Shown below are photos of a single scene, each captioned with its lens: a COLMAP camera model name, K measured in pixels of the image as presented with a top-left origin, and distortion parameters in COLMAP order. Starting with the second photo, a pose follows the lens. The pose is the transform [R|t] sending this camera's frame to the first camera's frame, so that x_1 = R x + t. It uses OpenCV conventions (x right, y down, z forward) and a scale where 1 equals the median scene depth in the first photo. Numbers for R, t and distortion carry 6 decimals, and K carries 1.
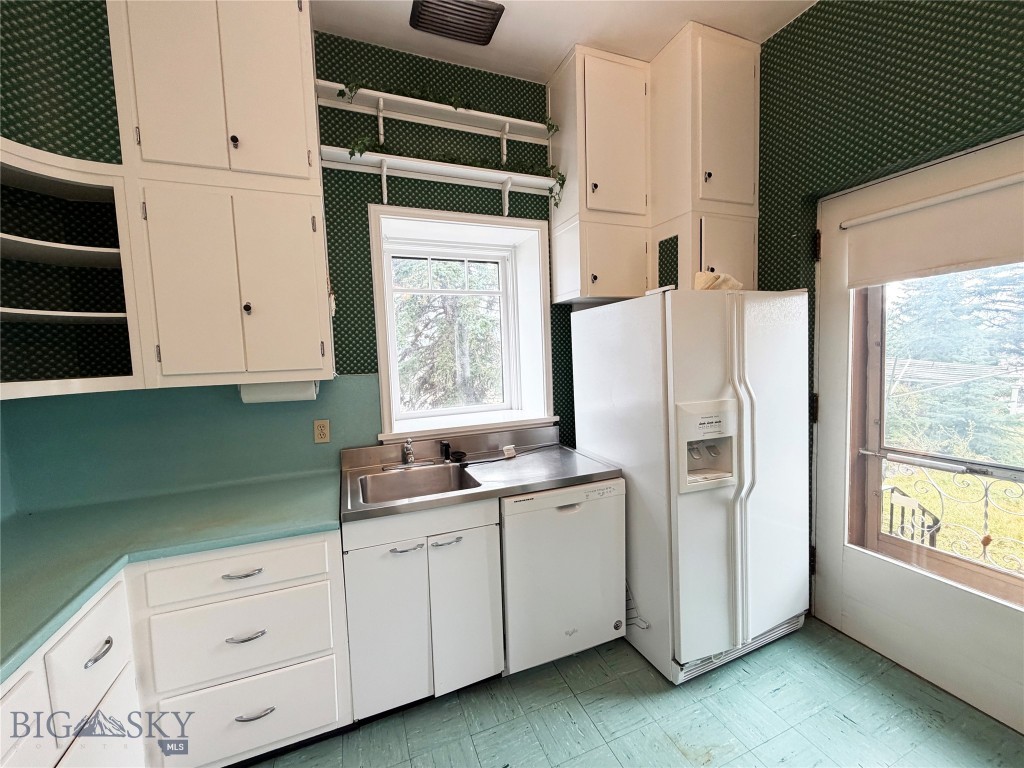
lens RADIAL K [[406.8, 0, 510.1], [0, 406.8, 384.2], [0, 0, 1]] dist [-0.001910, -0.000136]
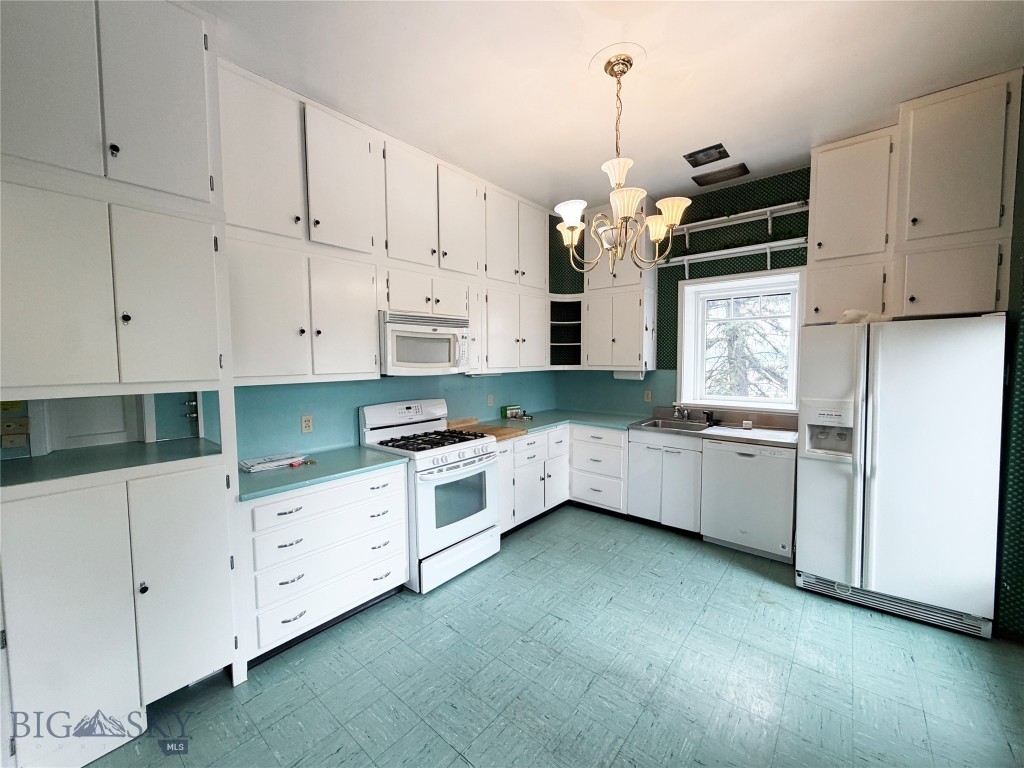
lens RADIAL K [[406.8, 0, 510.1], [0, 406.8, 384.2], [0, 0, 1]] dist [-0.001910, -0.000136]
pose [[0.472979, 0.088254, -0.876643, 1.104696], [-0.078911, 0.995215, 0.057616, -0.009397], [0.877533, 0.041926, 0.477680, -0.653960]]
